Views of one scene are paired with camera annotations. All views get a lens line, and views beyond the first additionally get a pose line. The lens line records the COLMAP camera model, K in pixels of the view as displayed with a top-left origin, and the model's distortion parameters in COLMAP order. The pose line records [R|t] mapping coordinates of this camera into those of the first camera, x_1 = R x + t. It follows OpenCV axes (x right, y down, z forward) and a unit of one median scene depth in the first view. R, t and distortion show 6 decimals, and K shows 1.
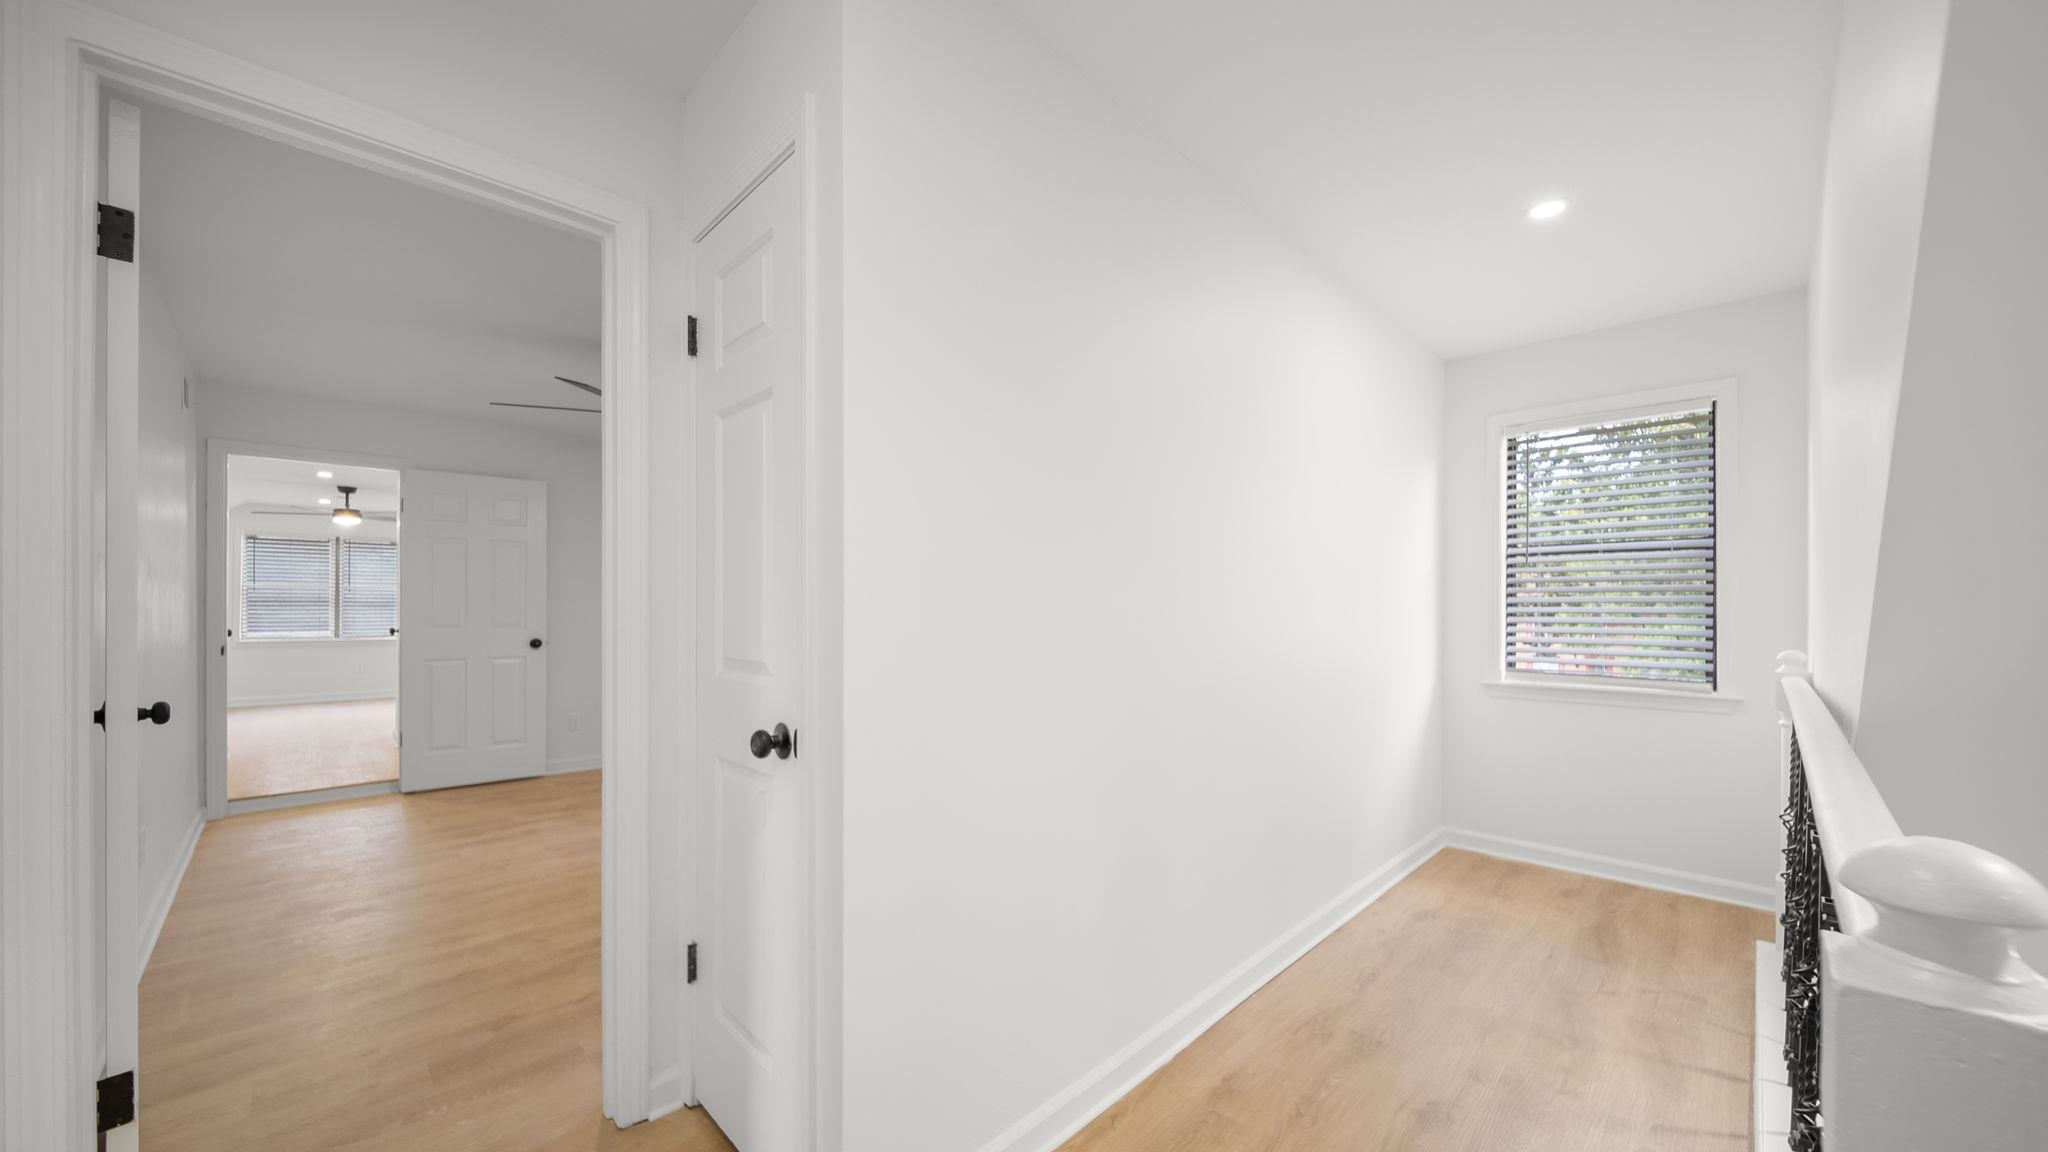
lens RADIAL K [[740.8, 0, 1029.8], [0, 740.8, 592.1], [0, 0, 1]] dist [-0.002056, -0.000797]
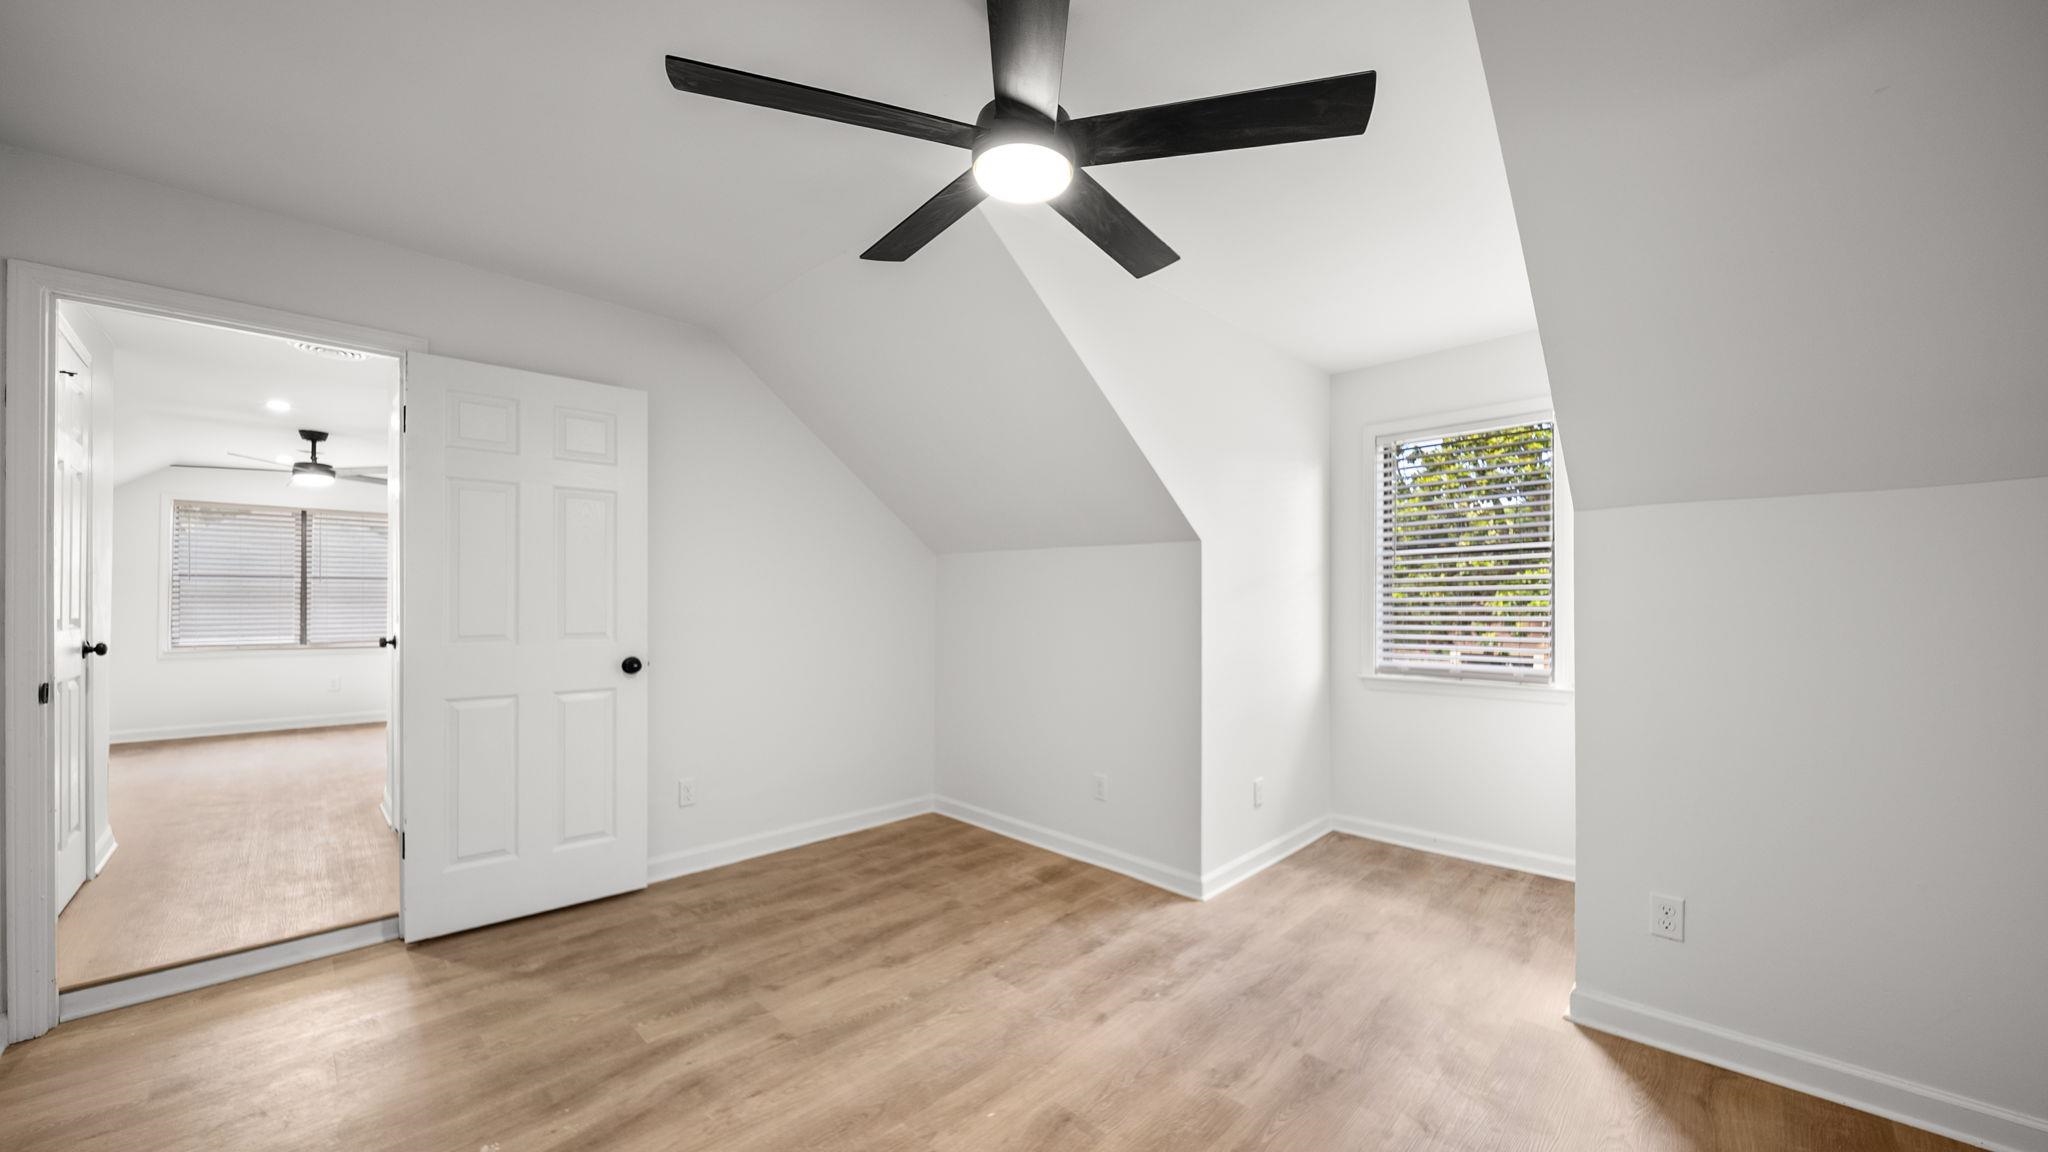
lens RADIAL K [[740.8, 0, 1029.7], [0, 740.8, 588.9], [0, 0, 1]] dist [-0.002056, -0.000797]
pose [[0.999880, 0.000416, 0.015489, -0.362404], [-0.000450, 0.999998, 0.002166, 0.006630], [-0.015488, -0.002172, 0.999878, 0.409271]]
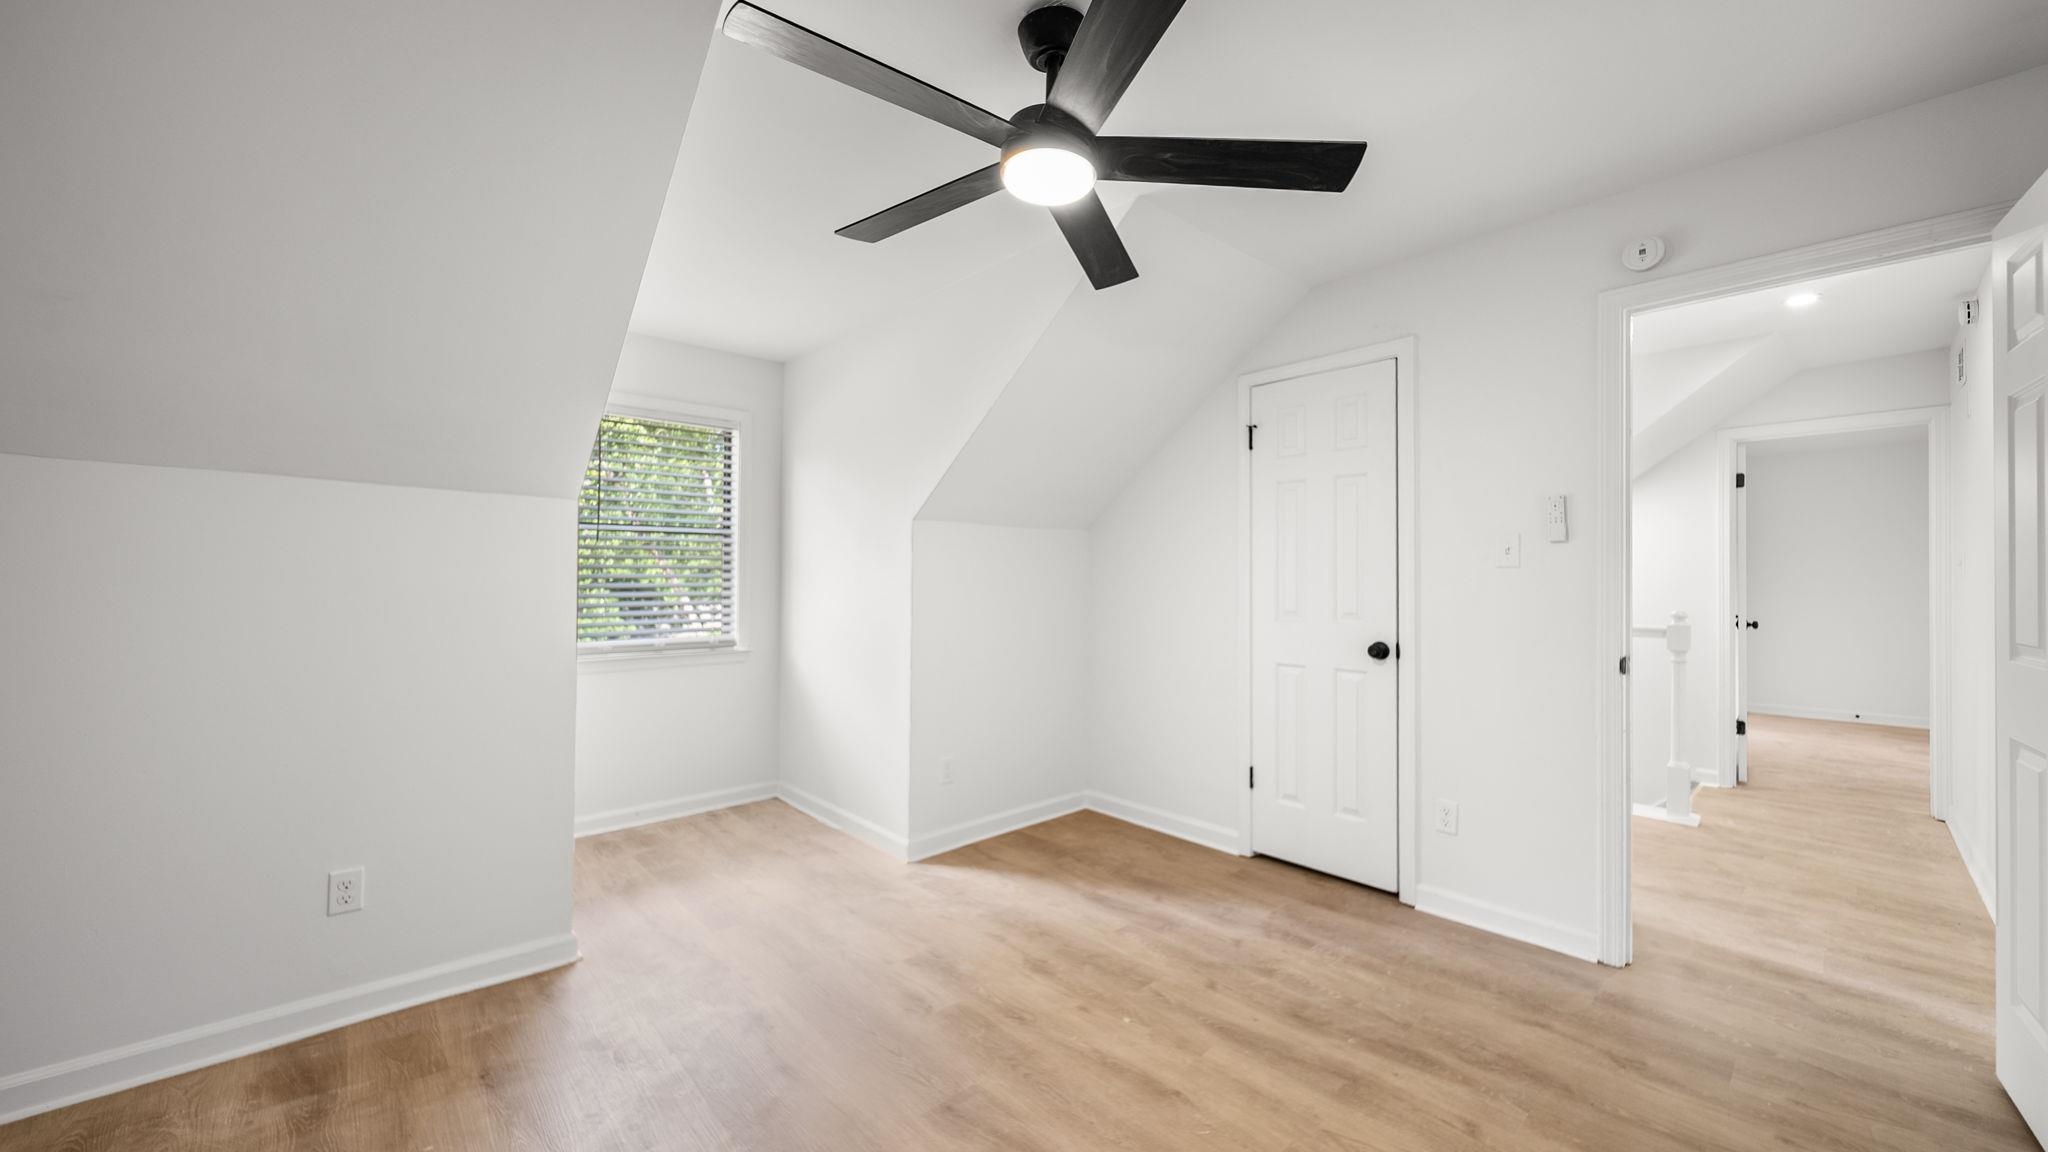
lens RADIAL K [[740.8, 0, 1032.5], [0, 740.8, 573.8], [0, 0, 1]] dist [-0.002056, -0.000797]
pose [[0.042930, 0.008261, 0.999044, -0.688918], [-0.023318, 0.999702, -0.007264, 0.011024], [-0.998806, -0.022984, 0.043110, 0.715127]]
